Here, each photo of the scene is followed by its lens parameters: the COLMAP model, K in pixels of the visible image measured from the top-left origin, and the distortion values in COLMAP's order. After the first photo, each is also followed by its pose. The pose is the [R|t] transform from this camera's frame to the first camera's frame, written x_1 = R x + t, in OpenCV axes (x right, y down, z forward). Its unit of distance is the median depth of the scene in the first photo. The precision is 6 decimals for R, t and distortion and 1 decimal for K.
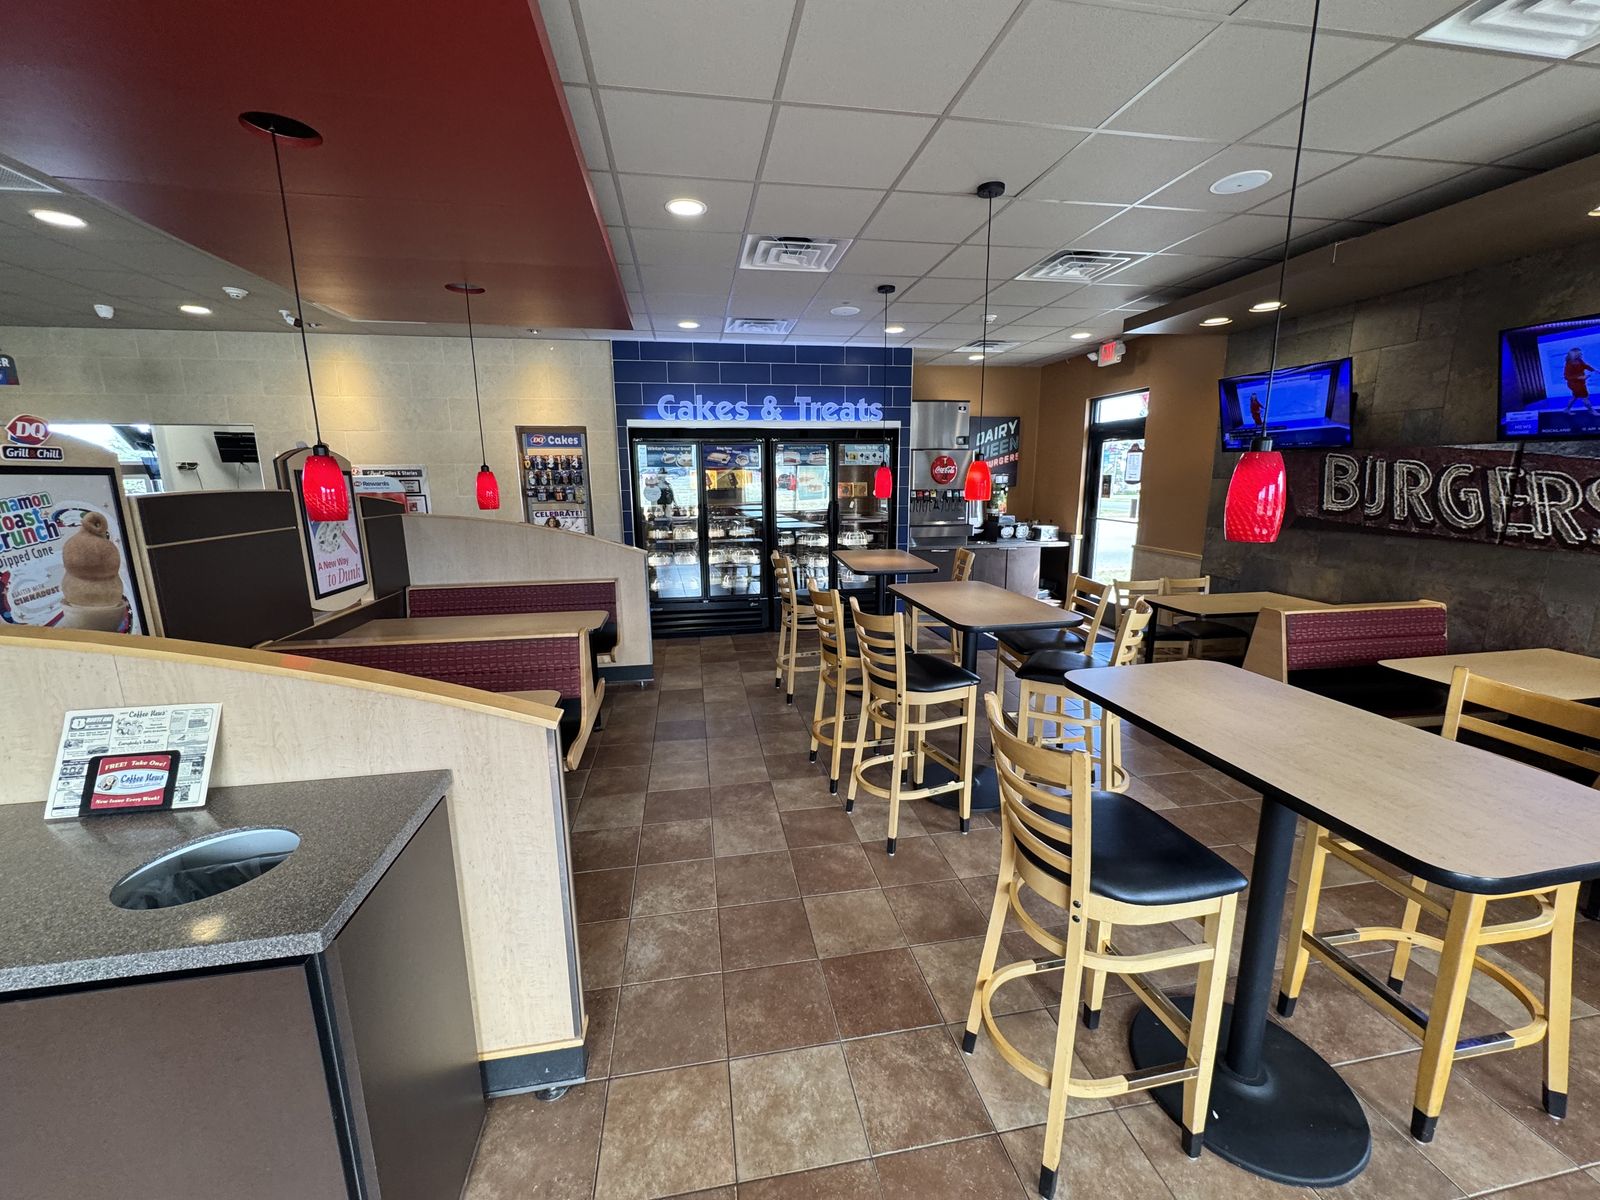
lens RADIAL K [[633.1, 0, 800.0], [0, 633.1, 600.0], [0, 0, 1]] dist [-0.001209, 0.000194]
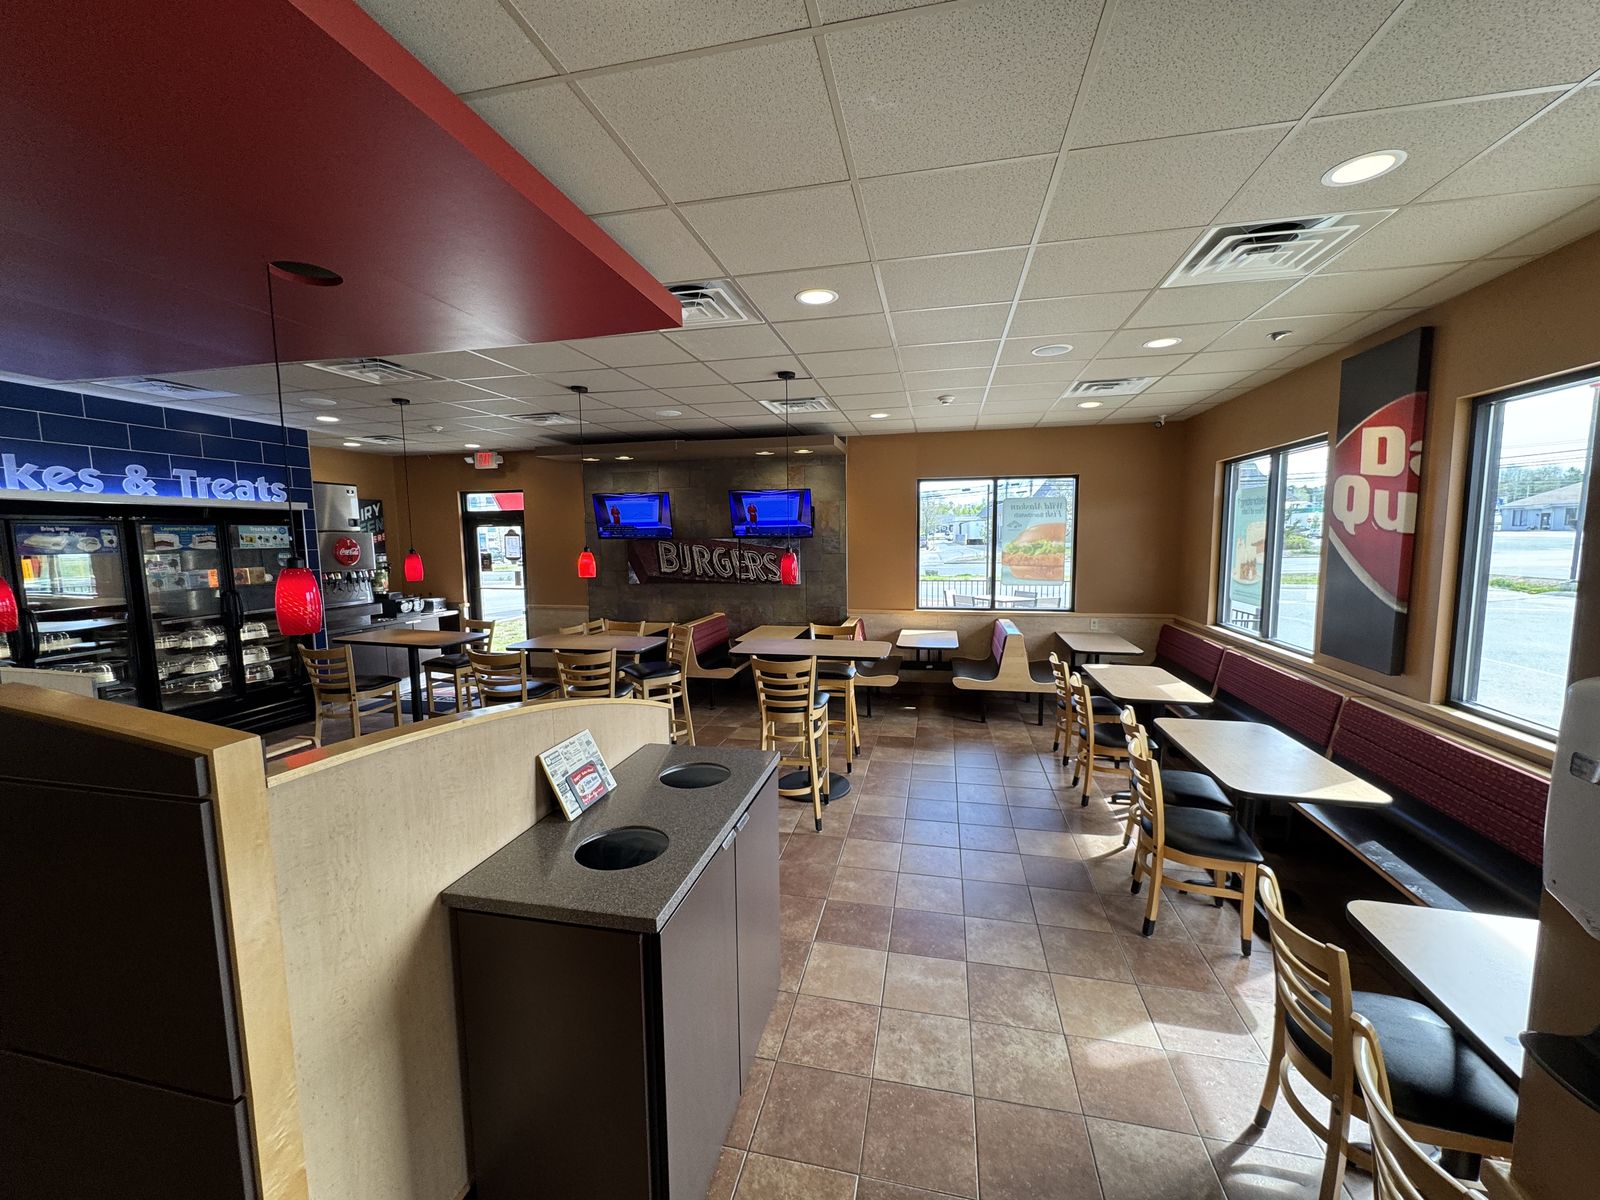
lens RADIAL K [[633.1, 0, 800.0], [0, 633.1, 600.0], [0, 0, 1]] dist [-0.001209, 0.000194]
pose [[0.380723, -0.090047, 0.920294, -0.466422], [0.186290, 0.982310, 0.019047, -0.017692], [-0.905730, 0.164190, 0.390763, -0.028482]]
